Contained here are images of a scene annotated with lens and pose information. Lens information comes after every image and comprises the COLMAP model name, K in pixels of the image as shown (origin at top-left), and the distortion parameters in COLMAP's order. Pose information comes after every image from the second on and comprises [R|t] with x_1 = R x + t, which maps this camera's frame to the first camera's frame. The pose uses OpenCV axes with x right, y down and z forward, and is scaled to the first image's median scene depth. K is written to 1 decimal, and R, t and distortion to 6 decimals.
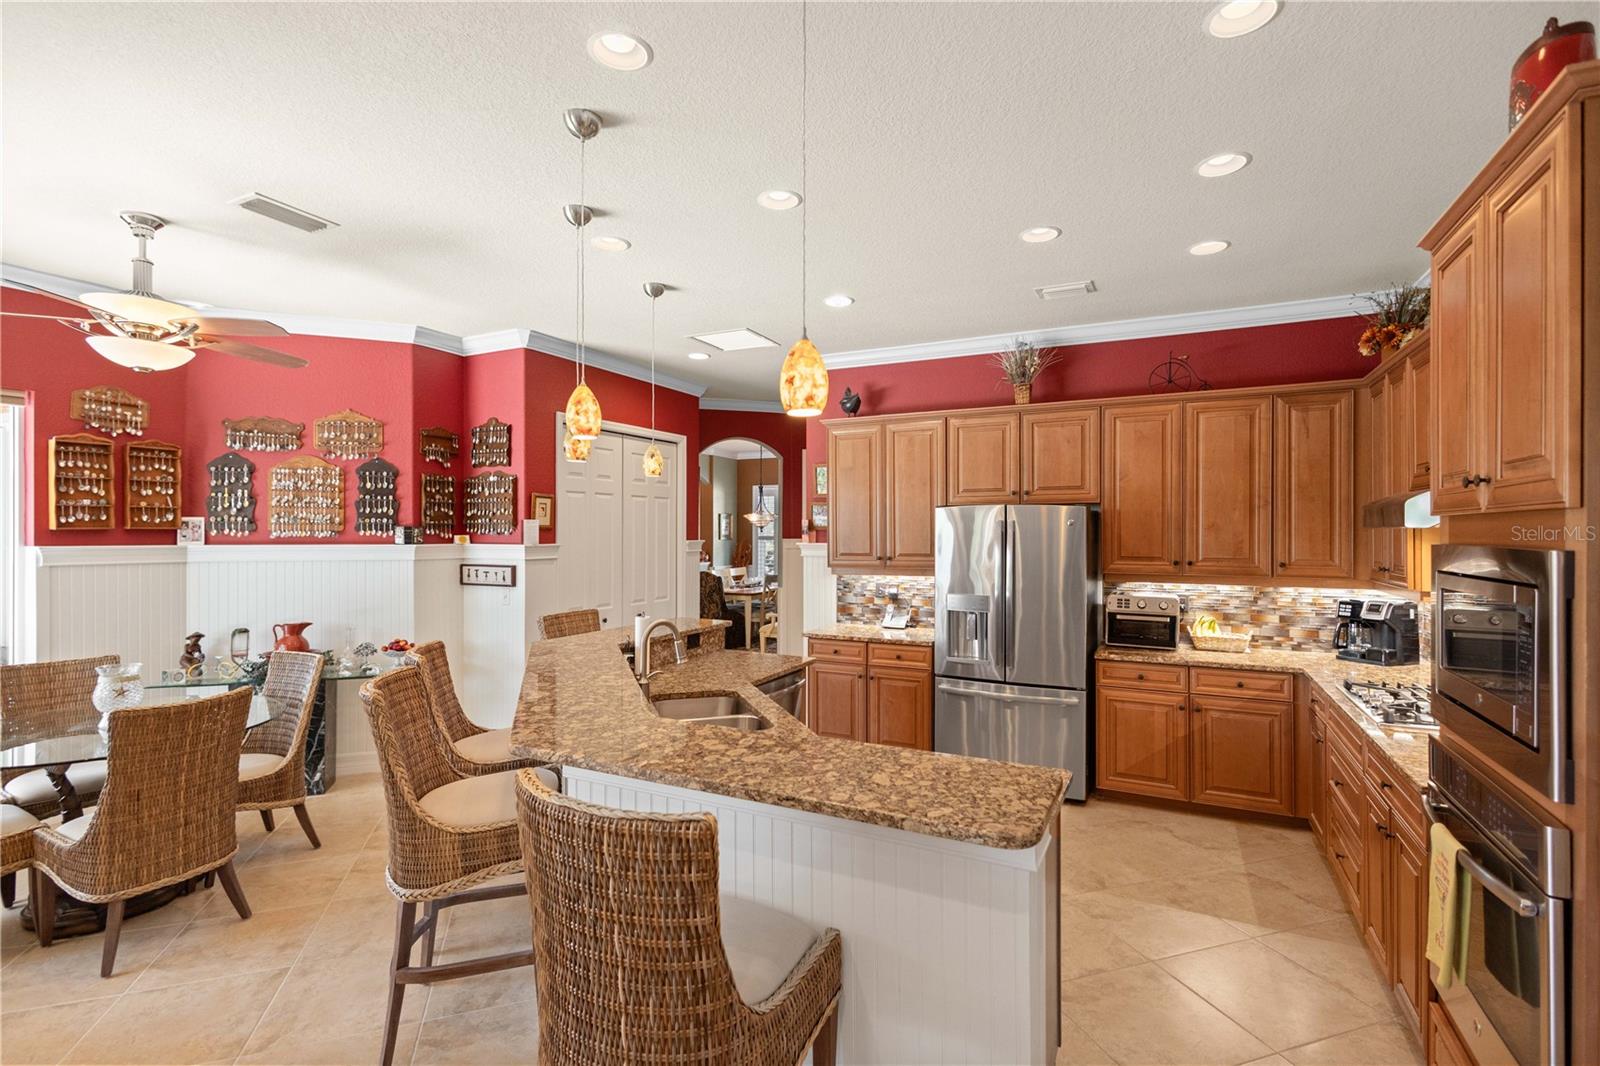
lens RADIAL K [[741.9, 0, 799.4], [0, 741.9, 532.2], [0, 0, 1]] dist [0.016436, -0.003226]
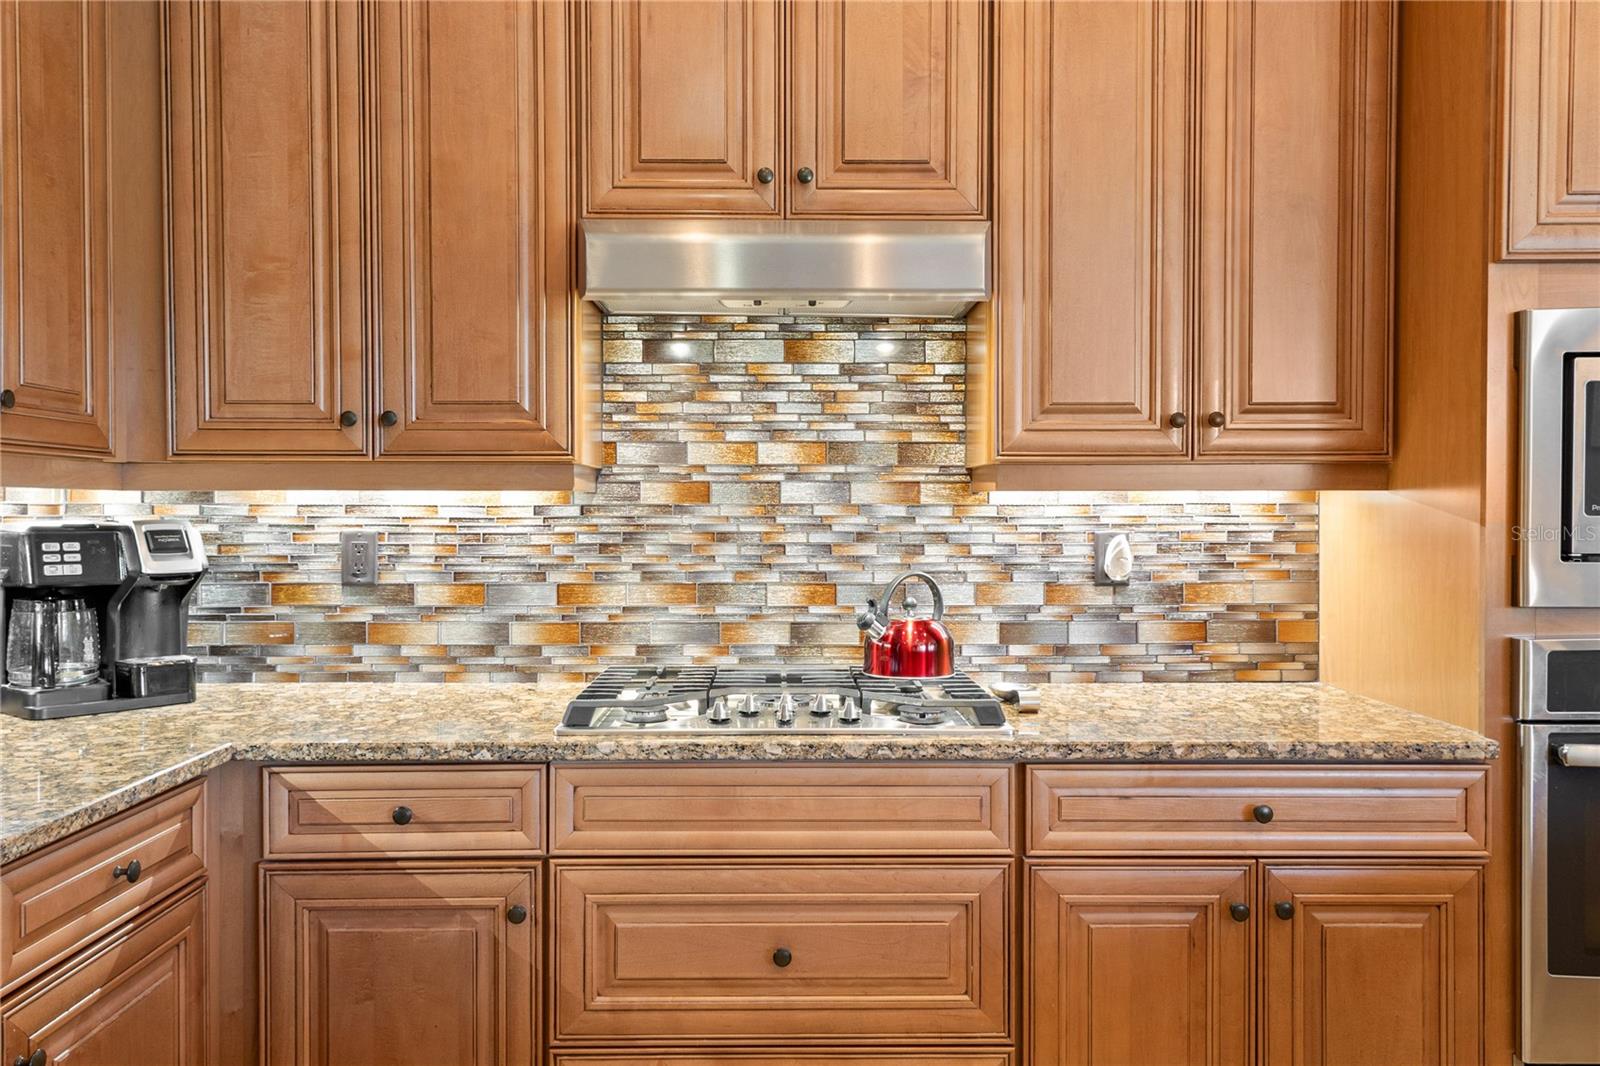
lens RADIAL K [[1187.0, 0, 801.7], [0, 1187.0, 528.8], [0, 0, 1]] dist [0.019242, 0.005595]
pose [[-0.458085, -0.013064, 0.888812, 0.130590], [0.000354, 0.999889, 0.014879, 0.077930], [-0.888908, 0.007130, -0.458030, 0.881681]]
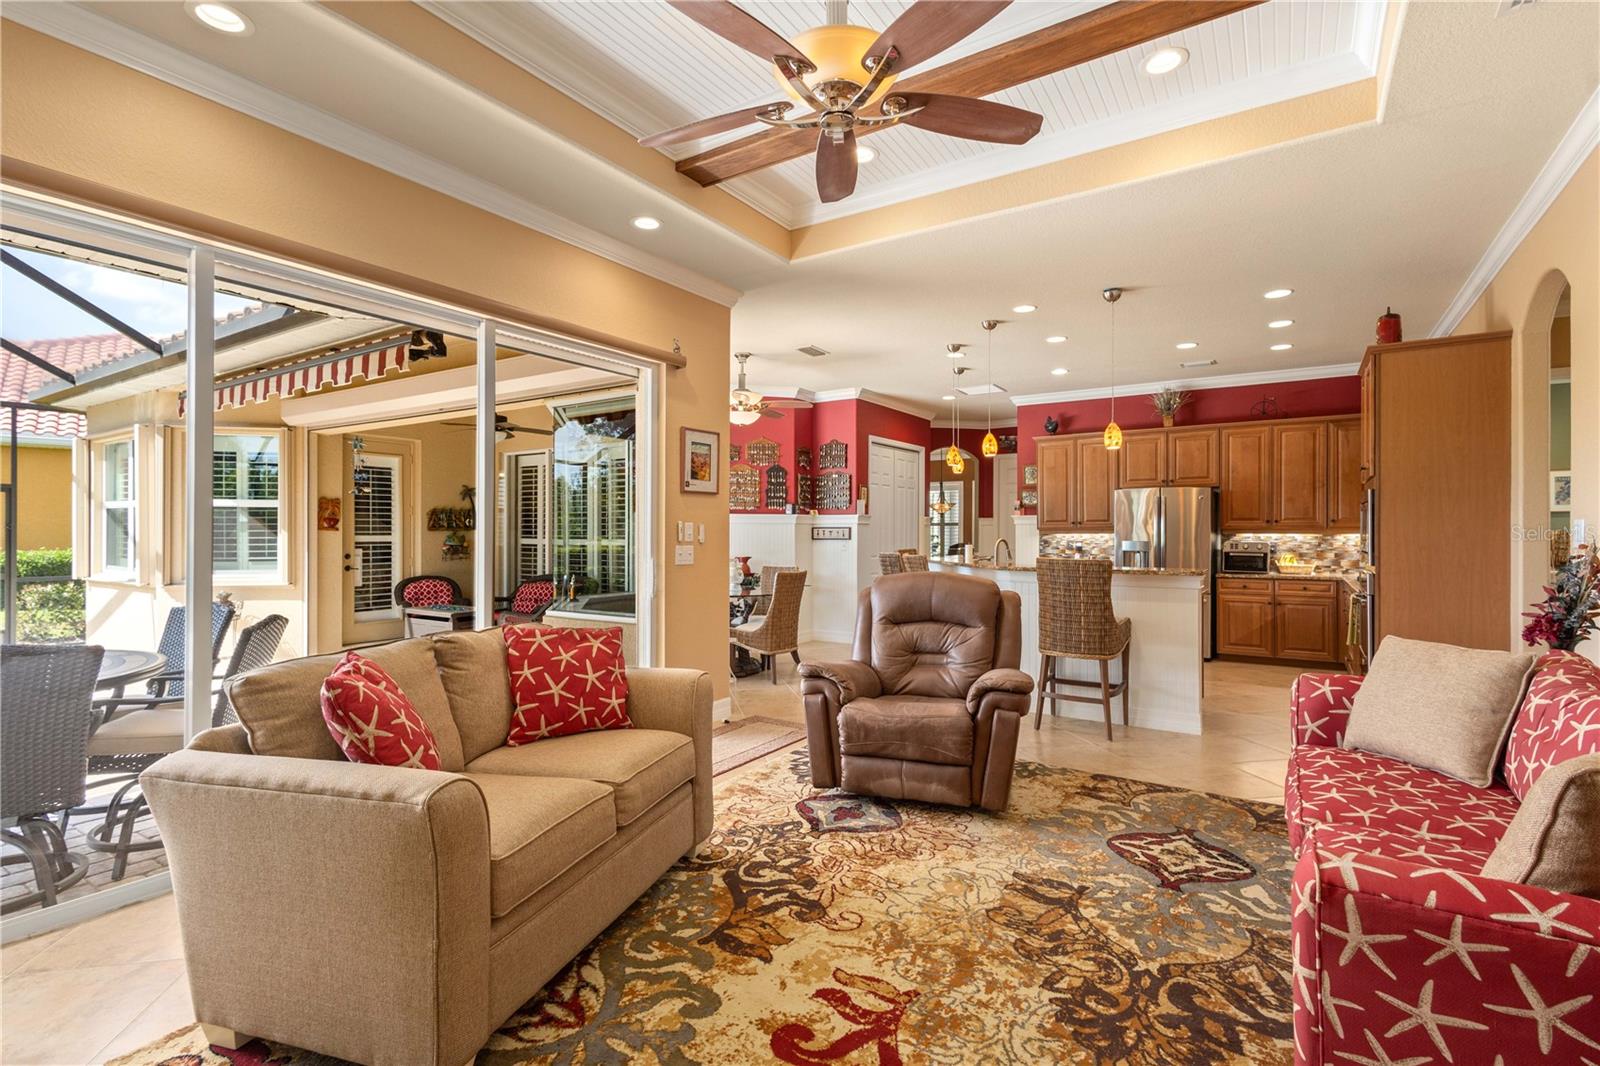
lens RADIAL K [[744.3, 0, 800.0], [0, 744.3, 531.3], [0, 0, 1]] dist [0.014505, -0.003577]
pose [[0.992412, -0.000183, -0.122954, -0.329627], [-0.000202, 0.999995, -0.003118, 0.068396], [0.122954, 0.003119, 0.992407, -0.795375]]
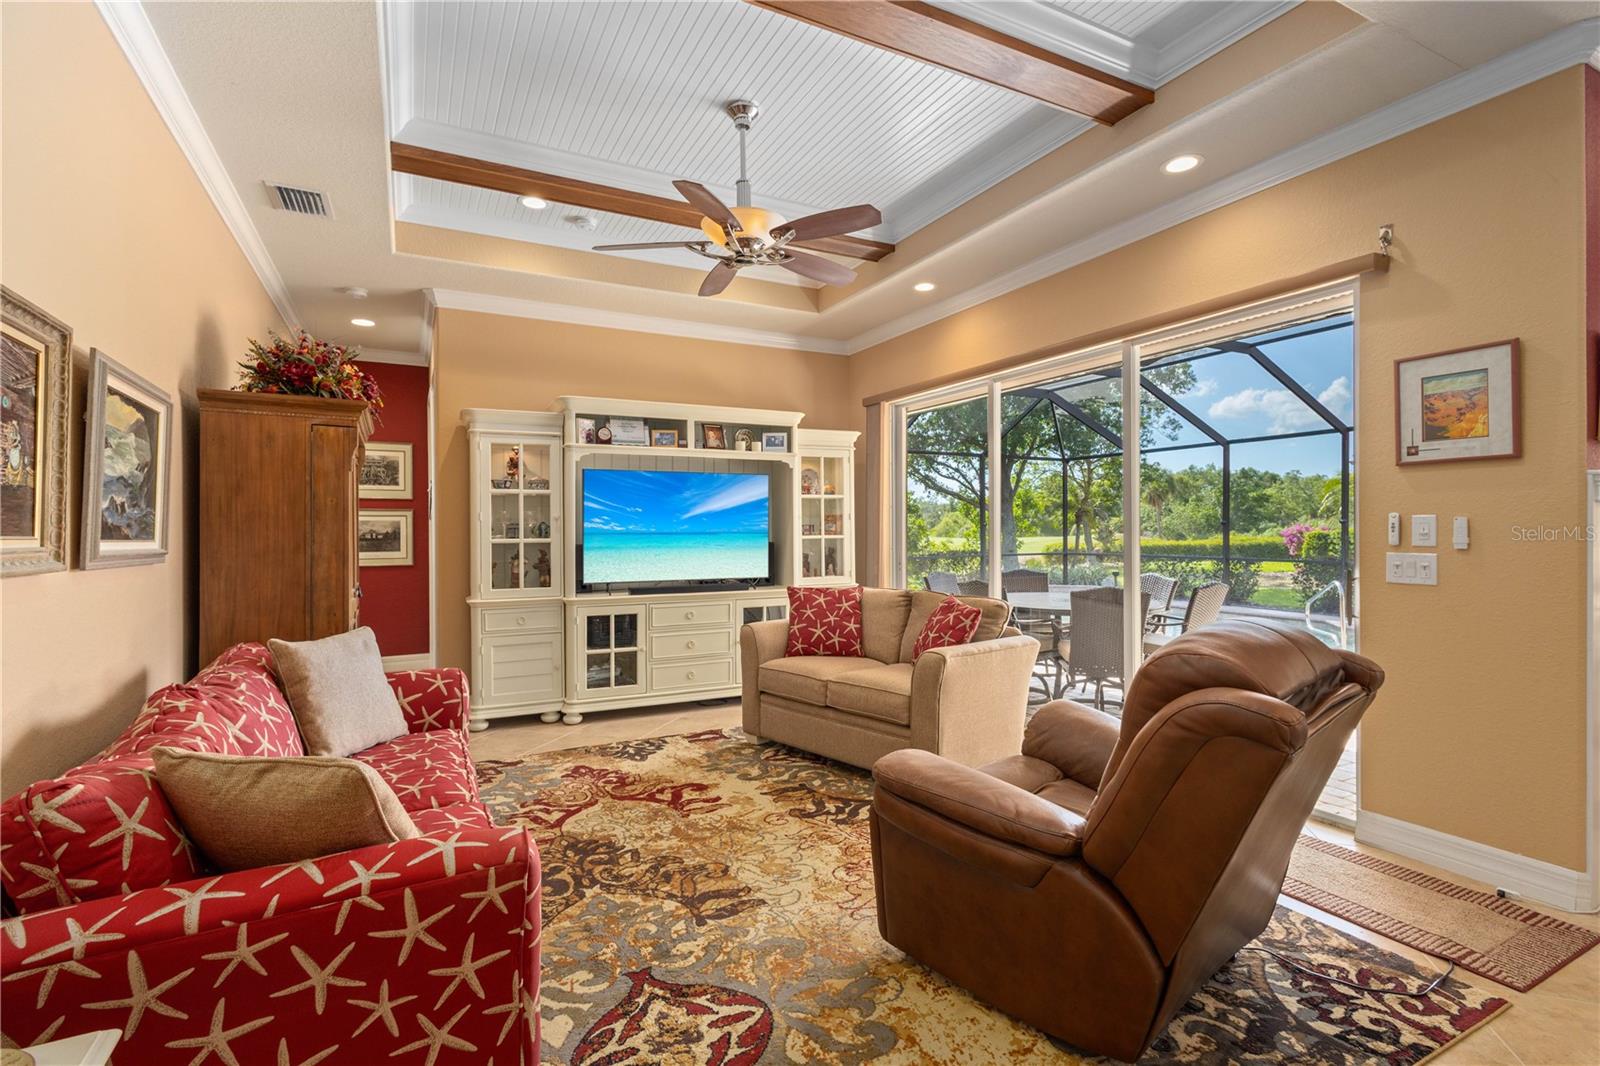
lens RADIAL K [[744.3, 0, 801.5], [0, 744.3, 526.7], [0, 0, 1]] dist [0.014505, -0.003577]
pose [[-0.587619, 0.001489, -0.809137, 0.222947], [0.004813, 0.999987, -0.001655, 0.061873], [0.809124, -0.004867, -0.587618, 0.211609]]
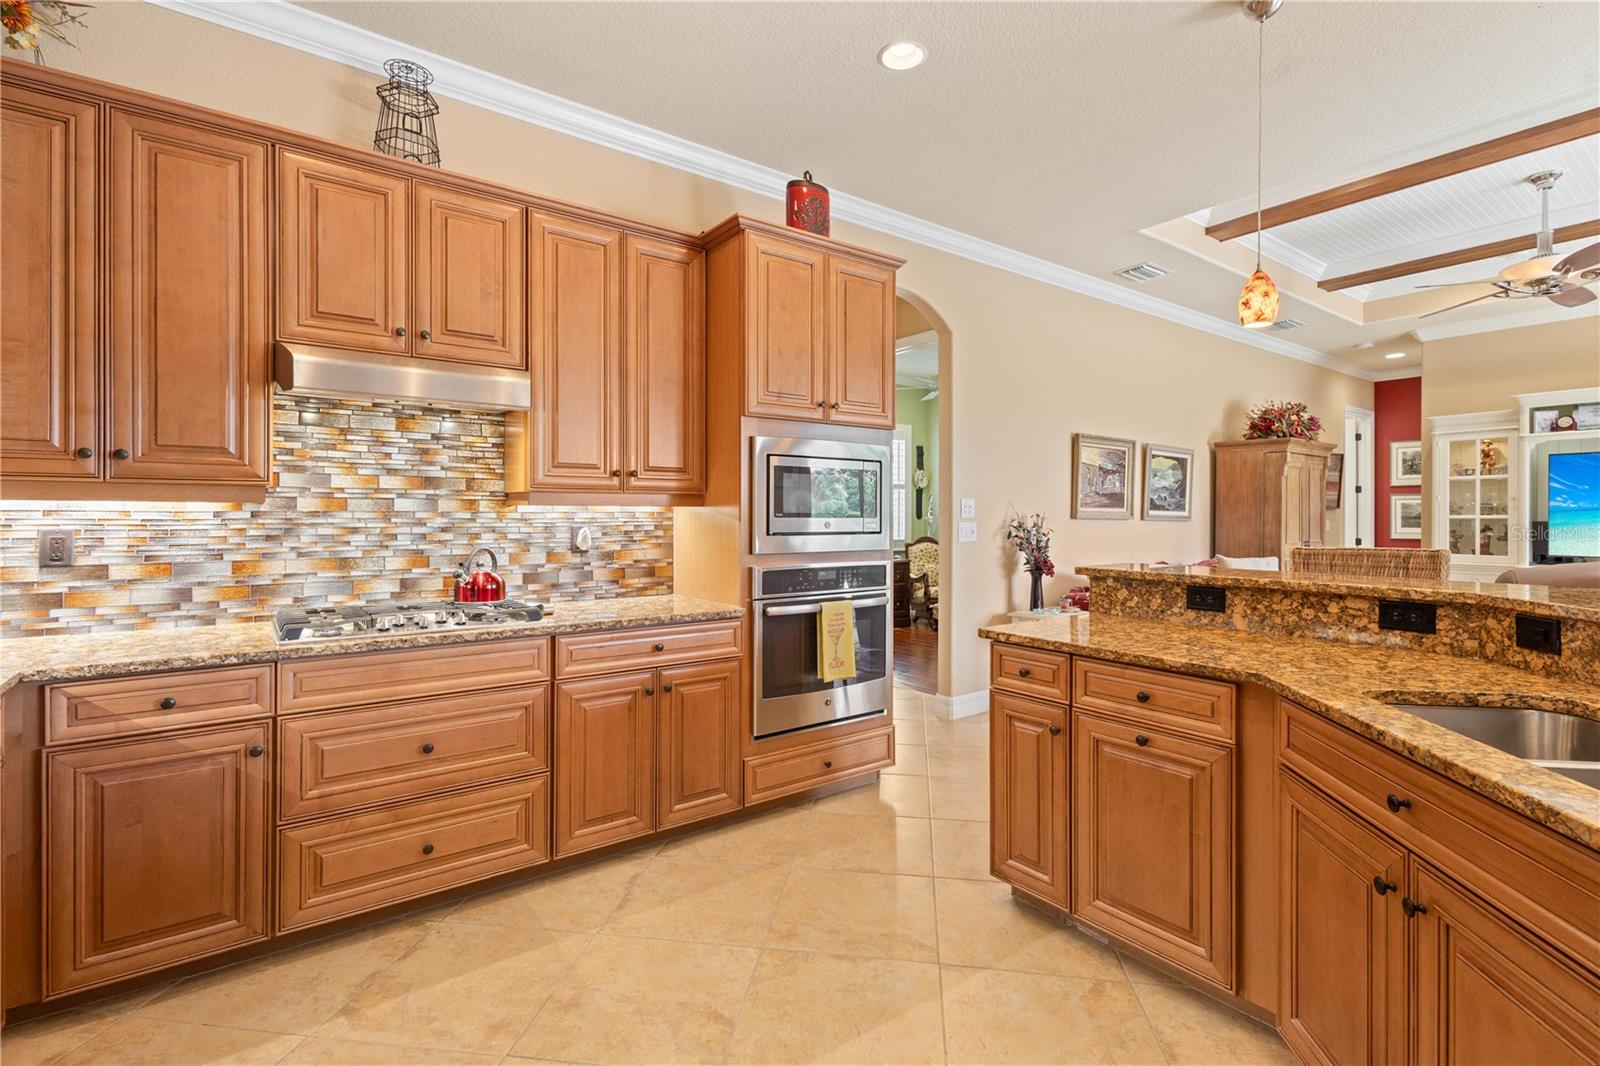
lens RADIAL K [[744.3, 0, 802.4], [0, 744.3, 517.6], [0, 0, 1]] dist [0.014505, -0.003577]
pose [[-0.891115, -0.002739, 0.453770, 0.051528], [-0.001501, 0.999994, 0.003089, 0.077441], [-0.453775, 0.002072, -0.891114, 1.030543]]
